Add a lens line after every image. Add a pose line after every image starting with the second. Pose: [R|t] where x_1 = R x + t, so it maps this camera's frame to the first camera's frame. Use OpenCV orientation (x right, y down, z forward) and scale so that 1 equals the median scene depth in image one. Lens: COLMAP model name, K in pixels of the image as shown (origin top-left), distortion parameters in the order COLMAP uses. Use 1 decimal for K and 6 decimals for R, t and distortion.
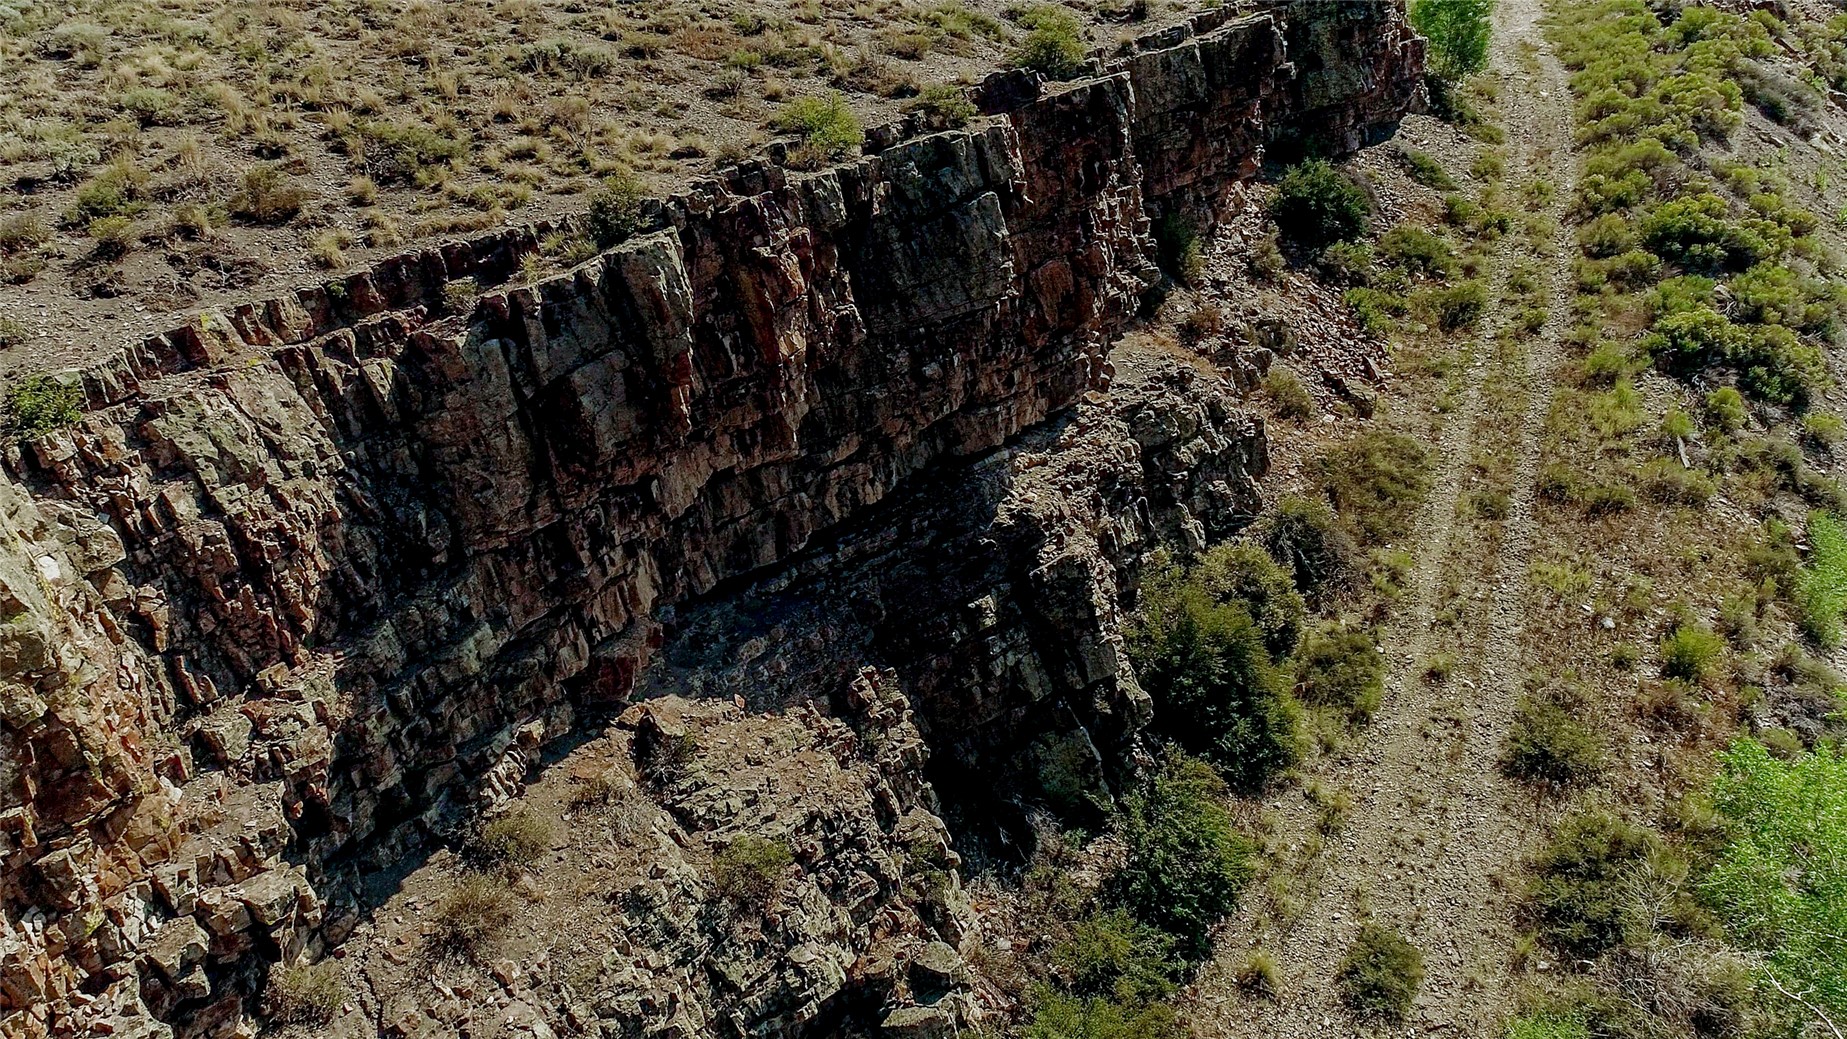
lens RADIAL K [[1312.8, 0, 920.3], [0, 1312.8, 525.3], [0, 0, 1]] dist [-0.009319, 0.000716]
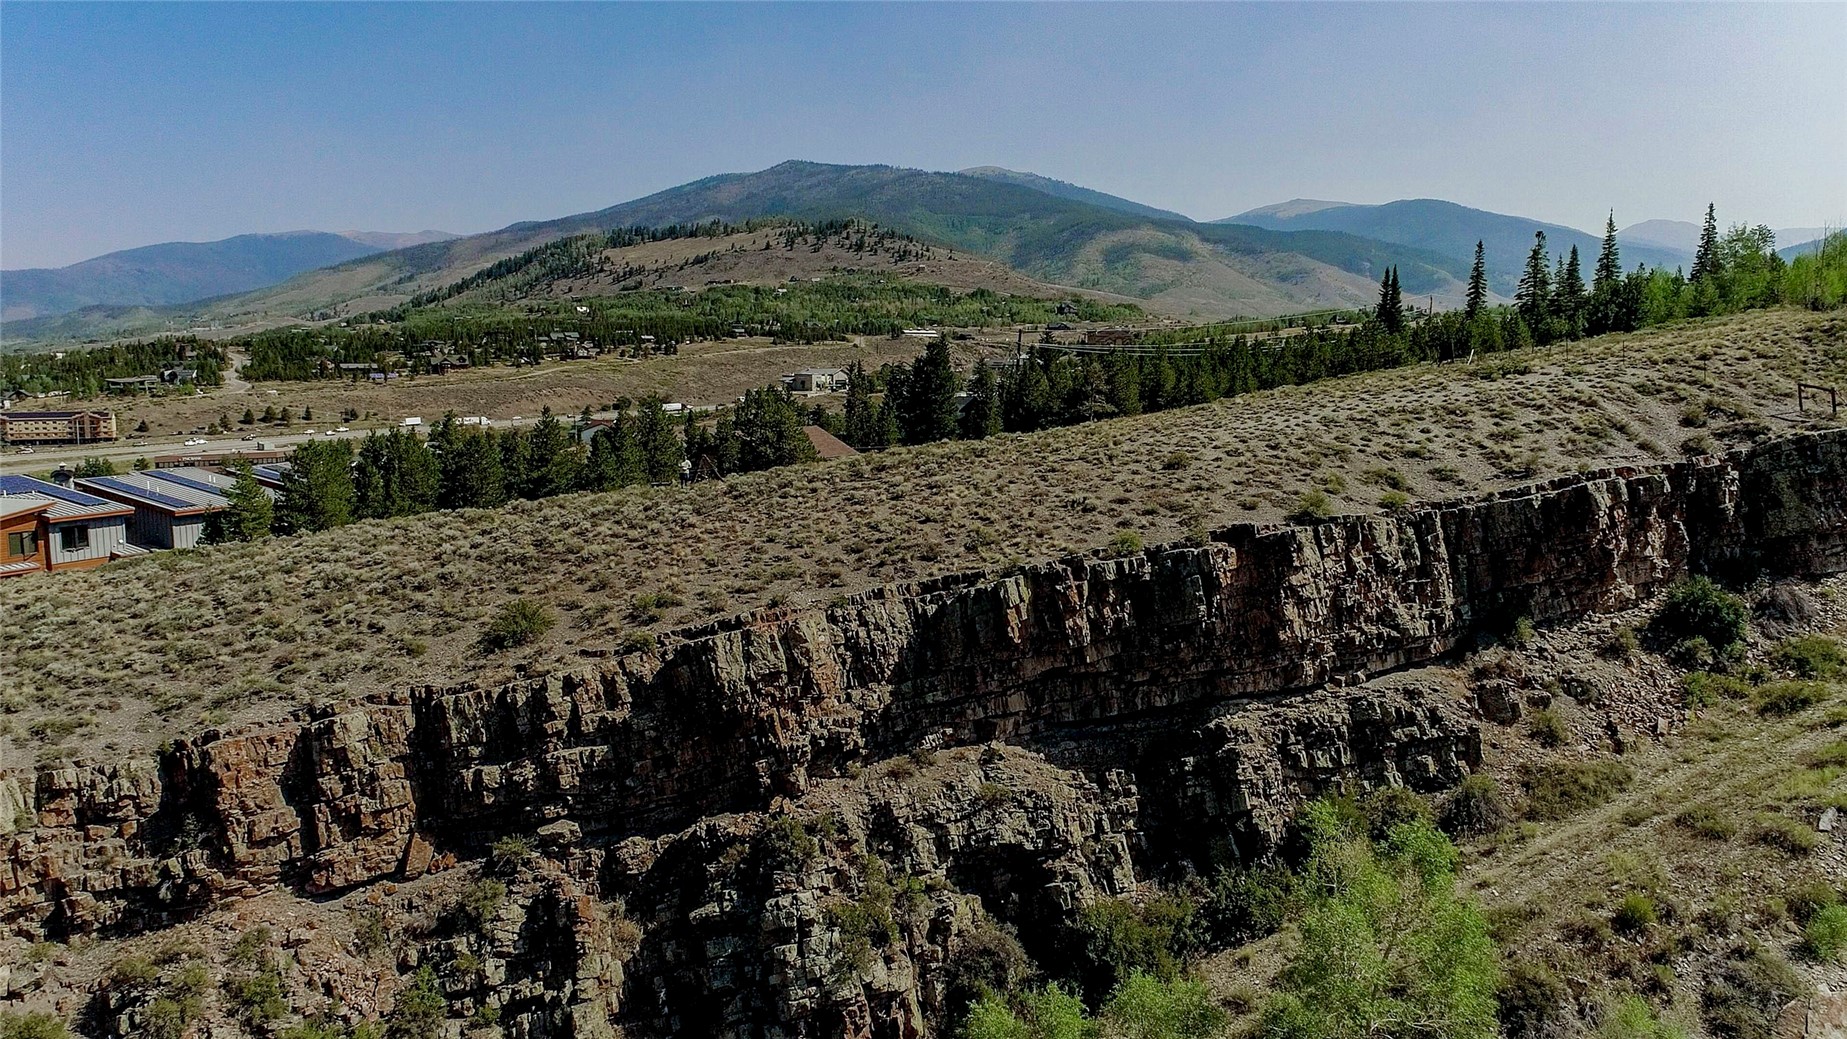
lens RADIAL K [[1347.3, 0, 919.5], [0, 1347.3, 525.0], [0, 0, 1]] dist [-0.009901, 0.002666]
pose [[0.717280, 0.084280, -0.691669, 1.849484], [-0.241126, 0.961349, -0.132914, 0.134159], [0.653734, 0.262116, 0.709878, -1.439120]]
